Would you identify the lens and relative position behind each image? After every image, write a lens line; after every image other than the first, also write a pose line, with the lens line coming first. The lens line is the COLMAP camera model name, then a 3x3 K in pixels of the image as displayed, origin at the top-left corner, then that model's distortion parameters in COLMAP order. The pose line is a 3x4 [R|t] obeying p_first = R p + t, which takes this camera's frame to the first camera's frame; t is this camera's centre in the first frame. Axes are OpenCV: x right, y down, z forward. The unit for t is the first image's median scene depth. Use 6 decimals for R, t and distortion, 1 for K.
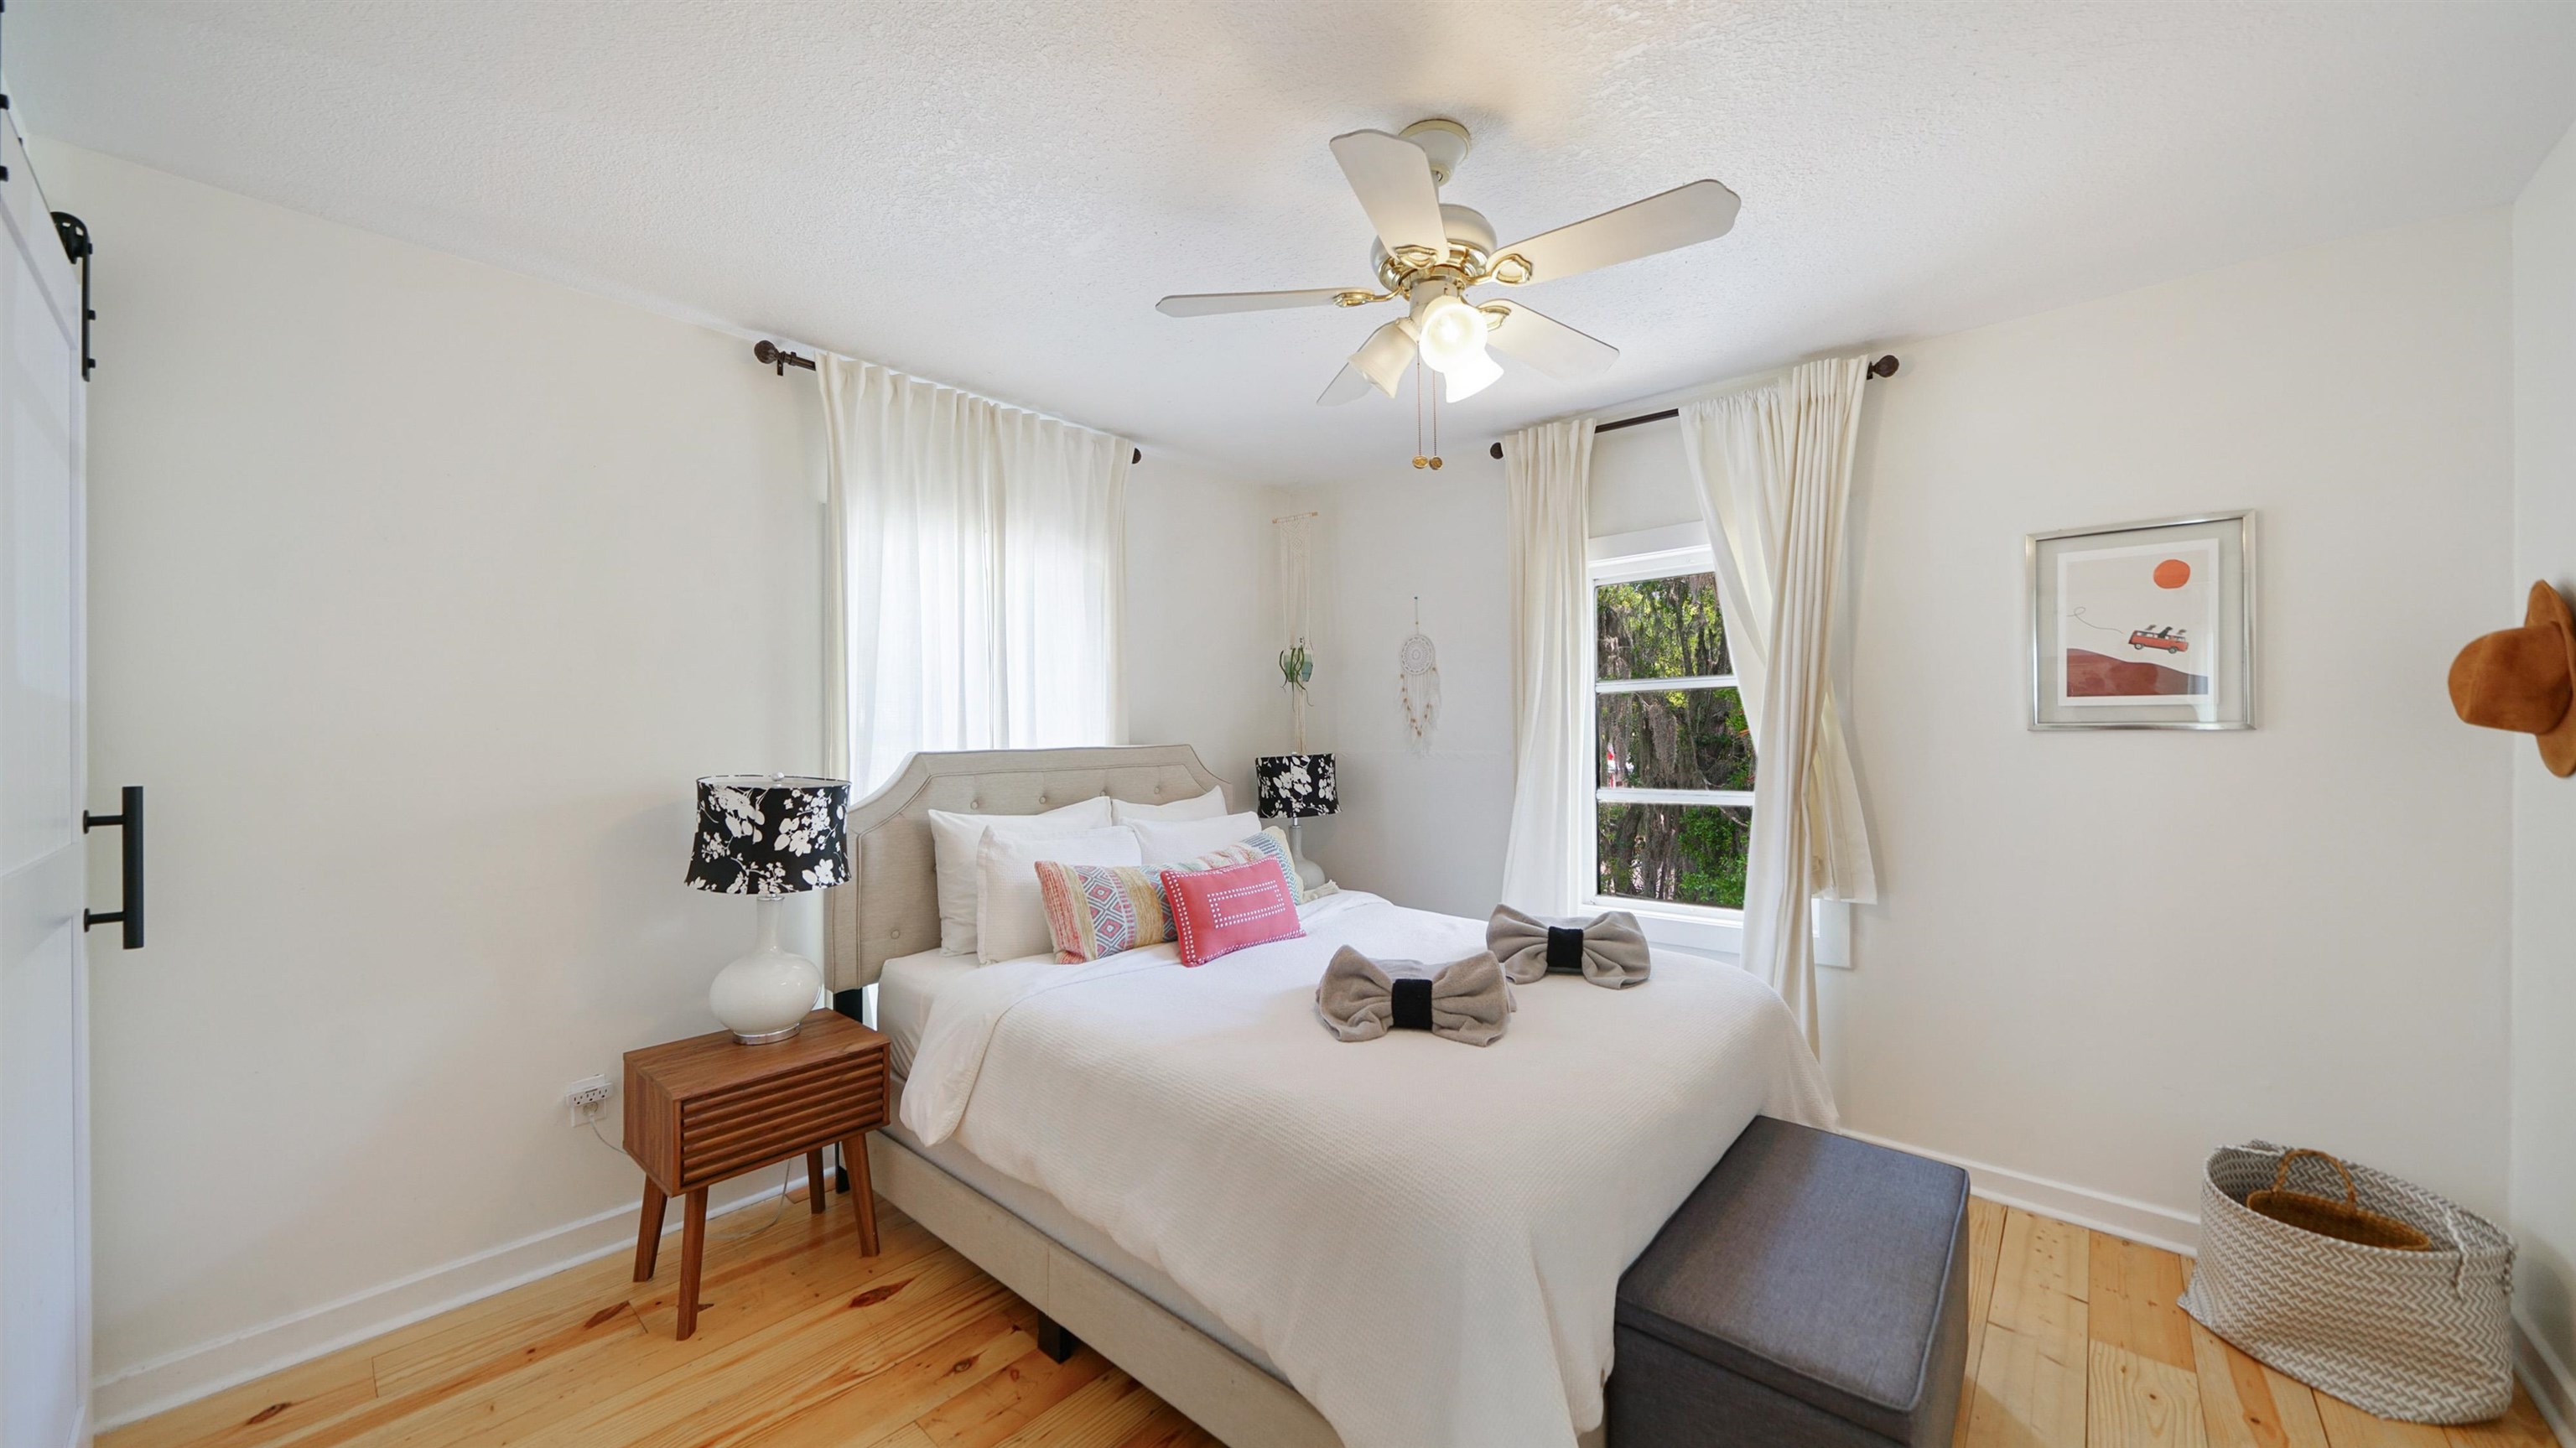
lens RADIAL K [[903.5, 0, 1281.1], [0, 903.5, 724.0], [0, 0, 1]] dist [-0.014042, -0.000123]
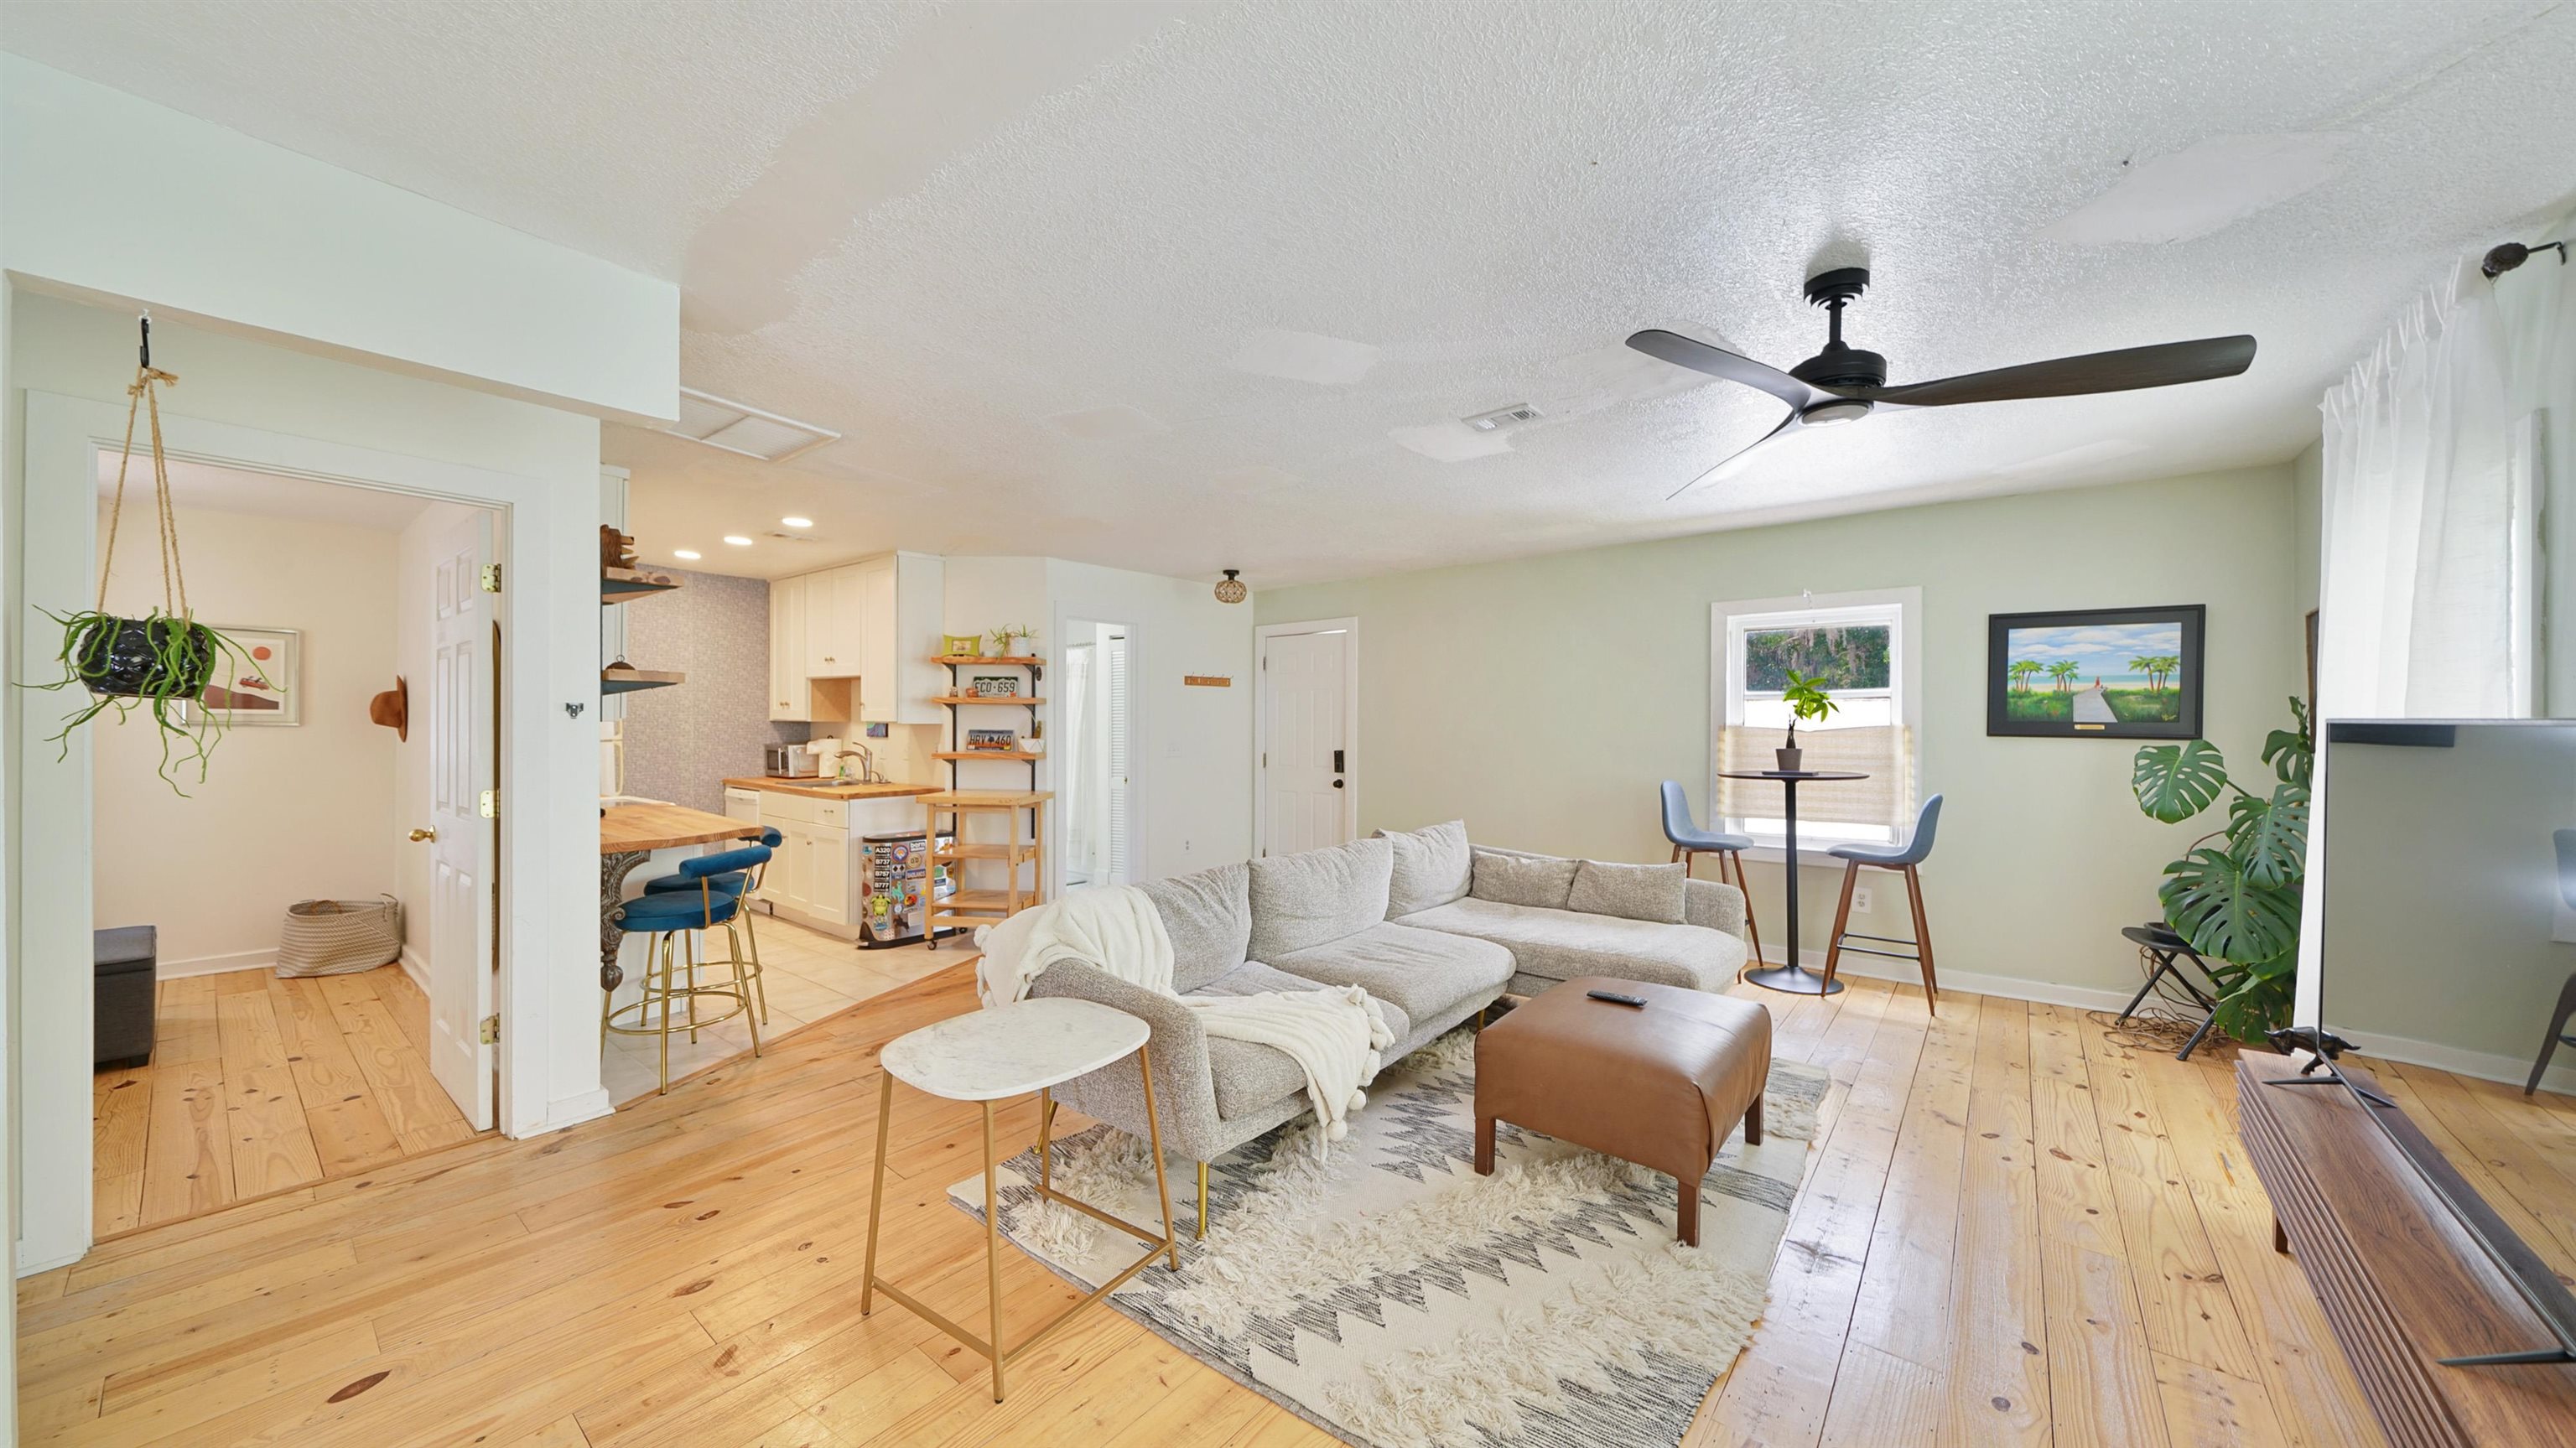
lens RADIAL K [[891.9, 0, 1283.5], [0, 891.9, 726.0], [0, 0, 1]] dist [-0.009799, -0.000063]
pose [[-0.043053, 0.002674, 0.999069, -1.053972], [-0.010847, 0.999936, -0.003143, -0.011542], [-0.999014, -0.010972, -0.043021, -1.179929]]
